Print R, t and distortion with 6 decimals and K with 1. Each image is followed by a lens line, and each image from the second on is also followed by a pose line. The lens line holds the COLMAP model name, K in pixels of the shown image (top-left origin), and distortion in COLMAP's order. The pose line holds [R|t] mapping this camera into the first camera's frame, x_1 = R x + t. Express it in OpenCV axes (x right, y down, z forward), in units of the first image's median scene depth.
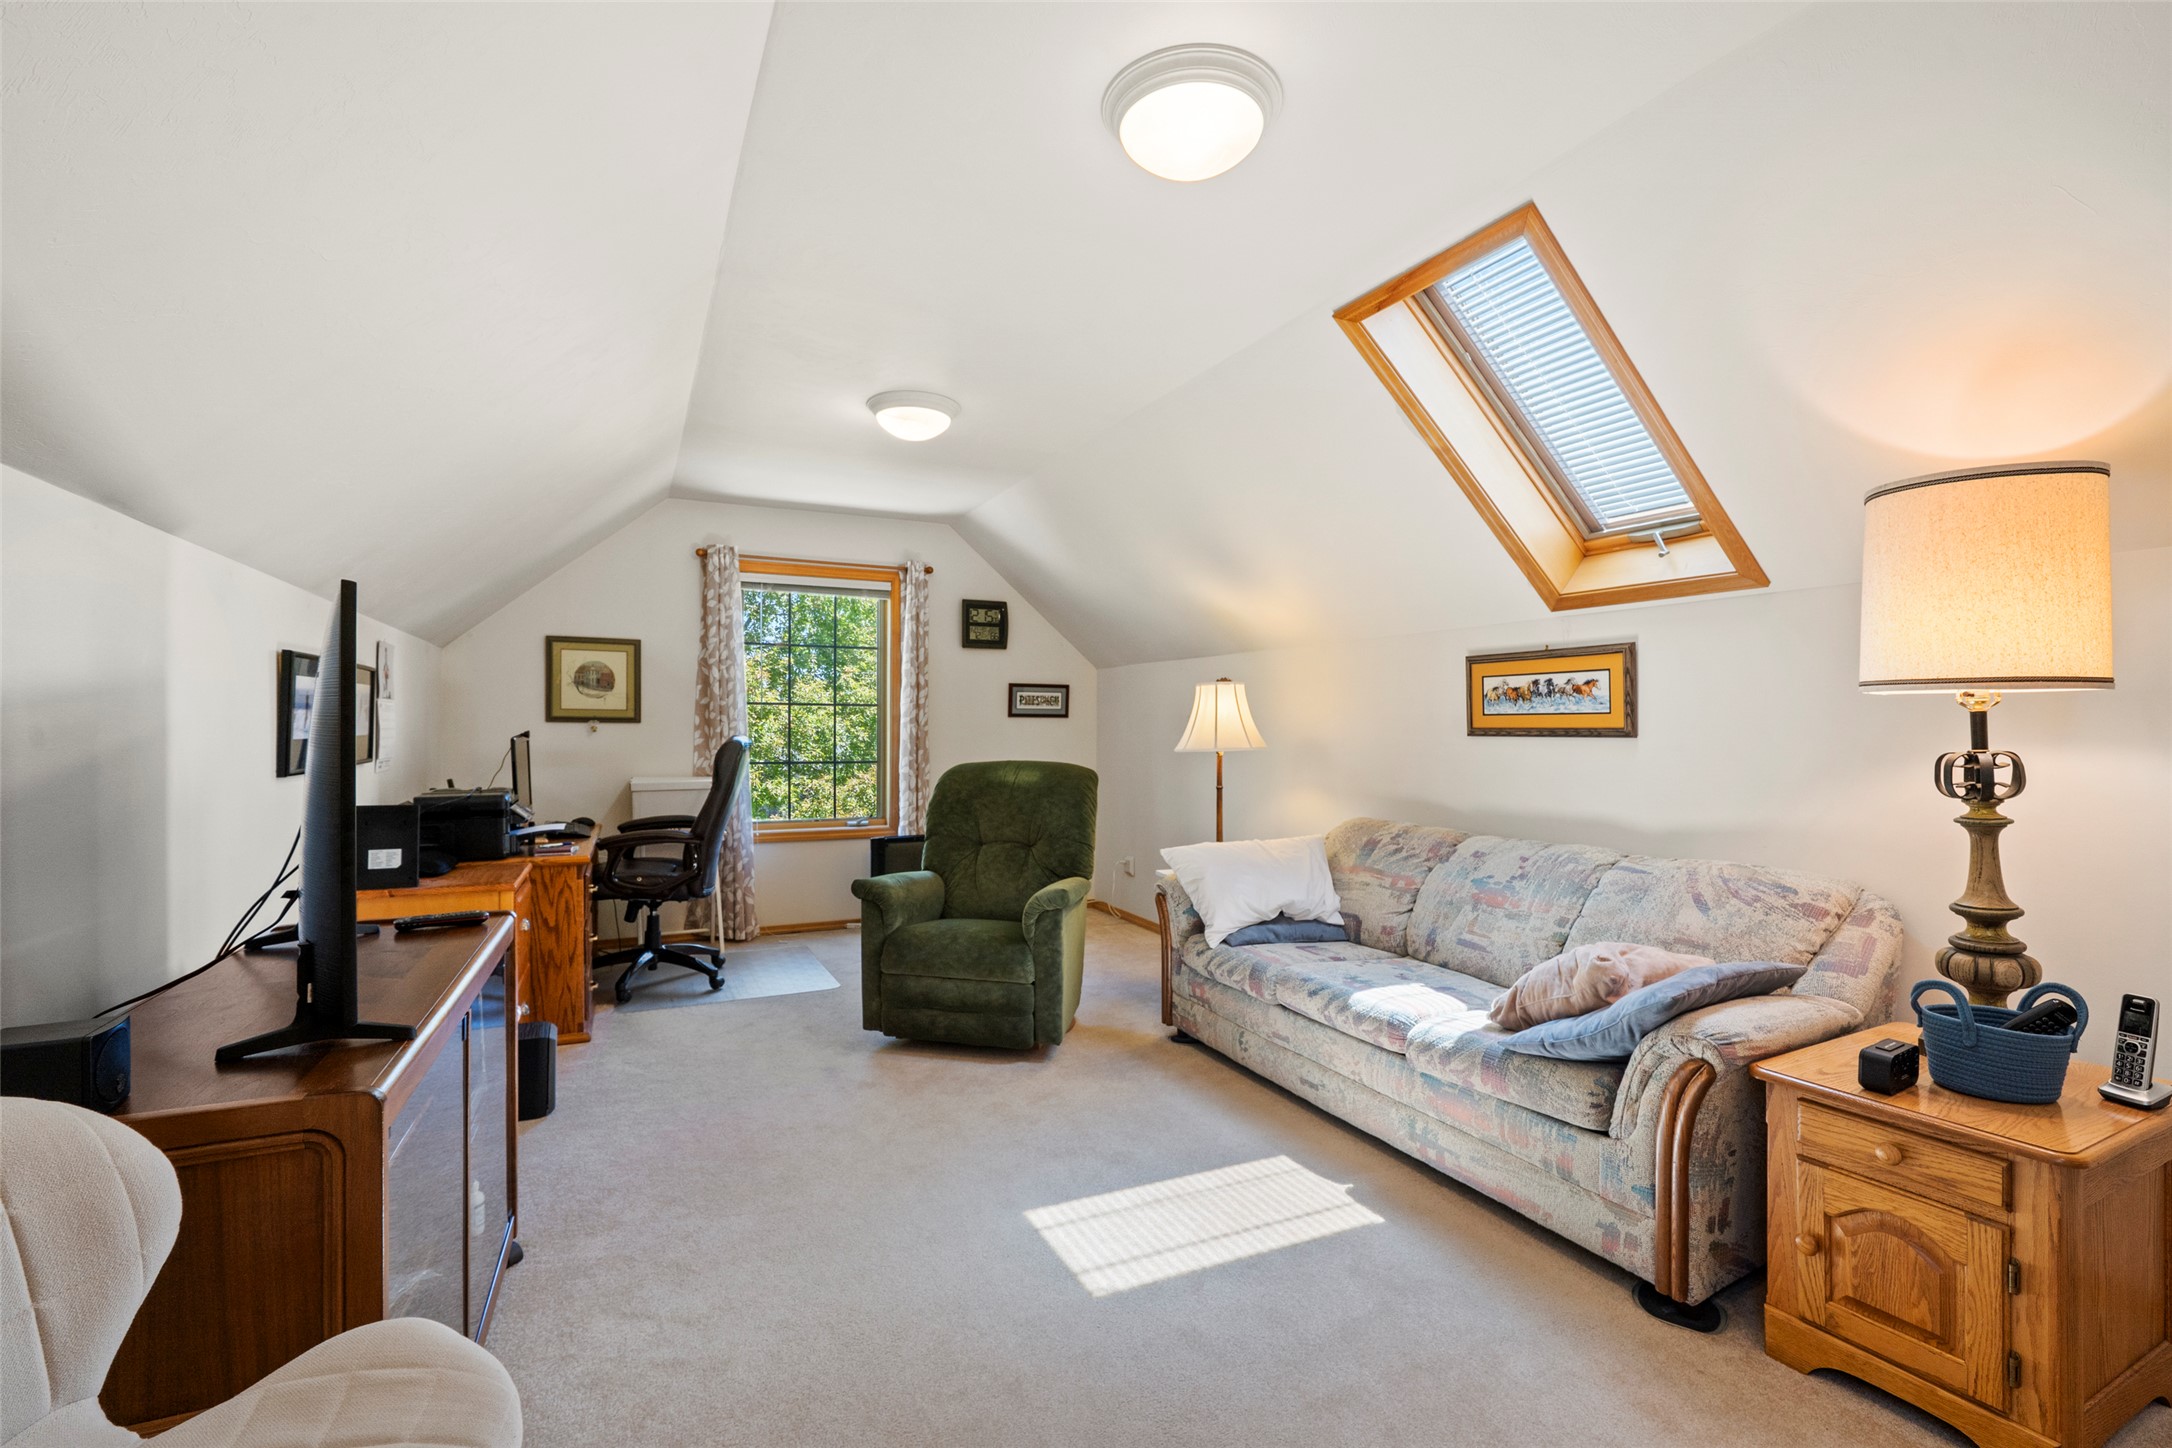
lens RADIAL K [[956.1, 0, 1077.3], [0, 956.1, 725.1], [0, 0, 1]] dist [0.008161, 0.000510]
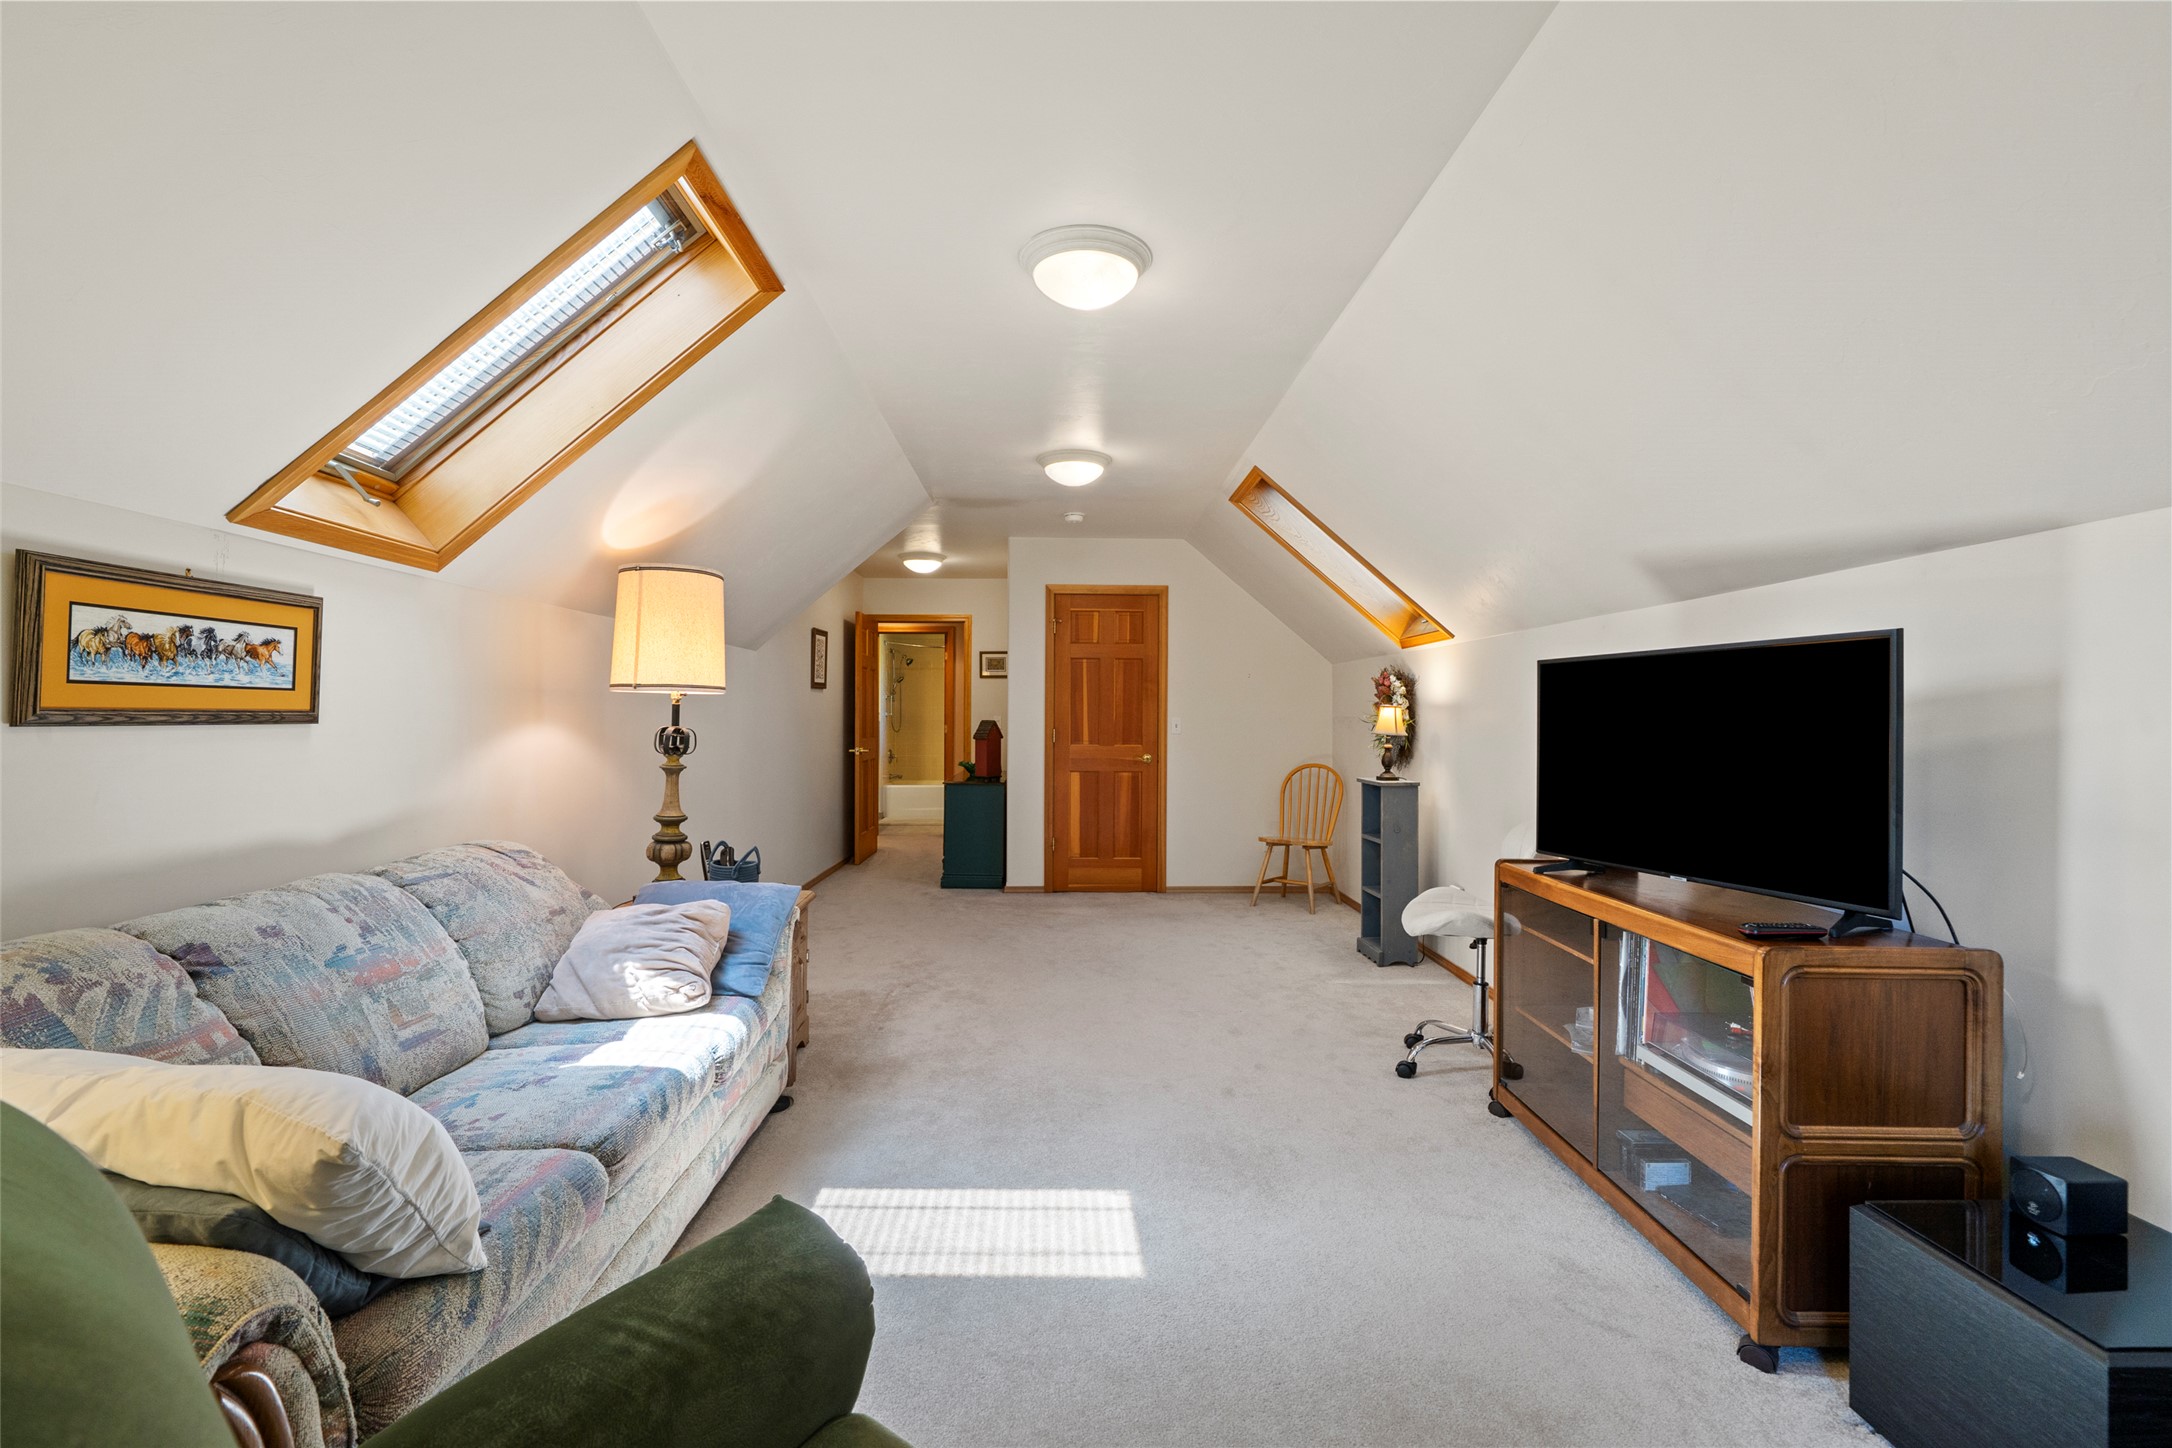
lens RADIAL K [[956.1, 0, 1061.9], [0, 956.1, 721.3], [0, 0, 1]] dist [0.008161, 0.000510]
pose [[-0.911788, -0.013799, 0.410430, -0.247263], [-0.012396, 0.999905, 0.006079, -0.000066], [-0.410474, 0.000455, -0.911872, 1.332239]]
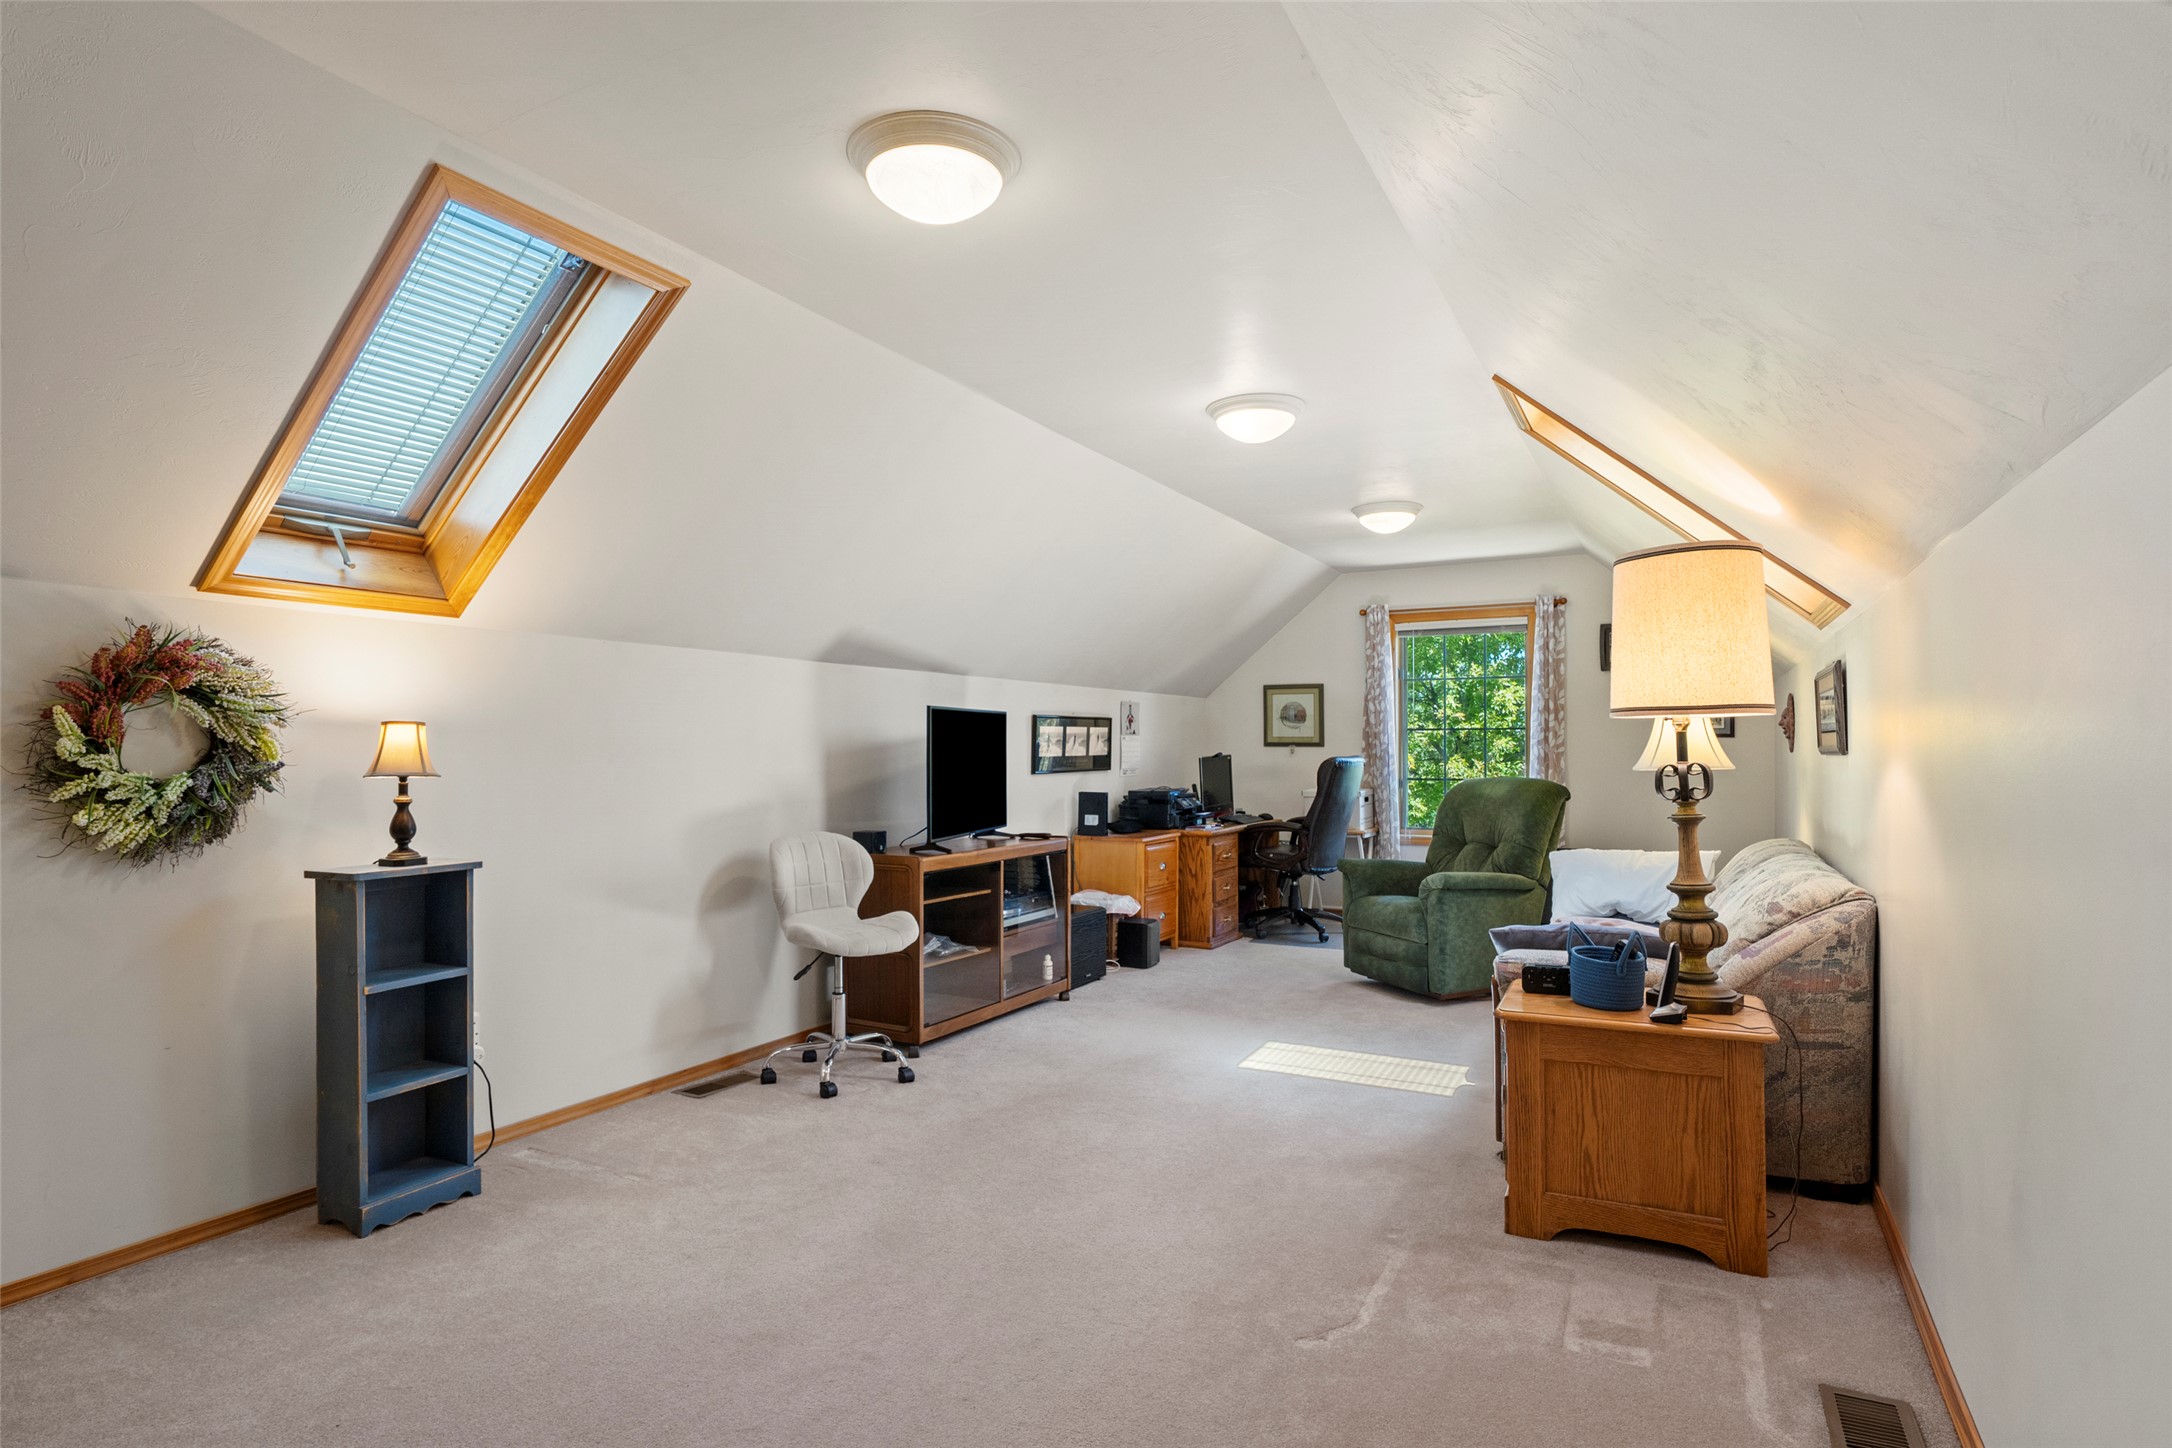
lens RADIAL K [[1137.0, 0, 1084.5], [0, 1137.0, 732.9], [0, 0, 1]] dist [-0.004584, -0.000125]
pose [[0.590490, -0.017313, -0.806859, 0.986615], [0.006663, 0.999840, -0.016578, 0.004019], [0.807018, 0.004413, 0.590511, -0.308632]]
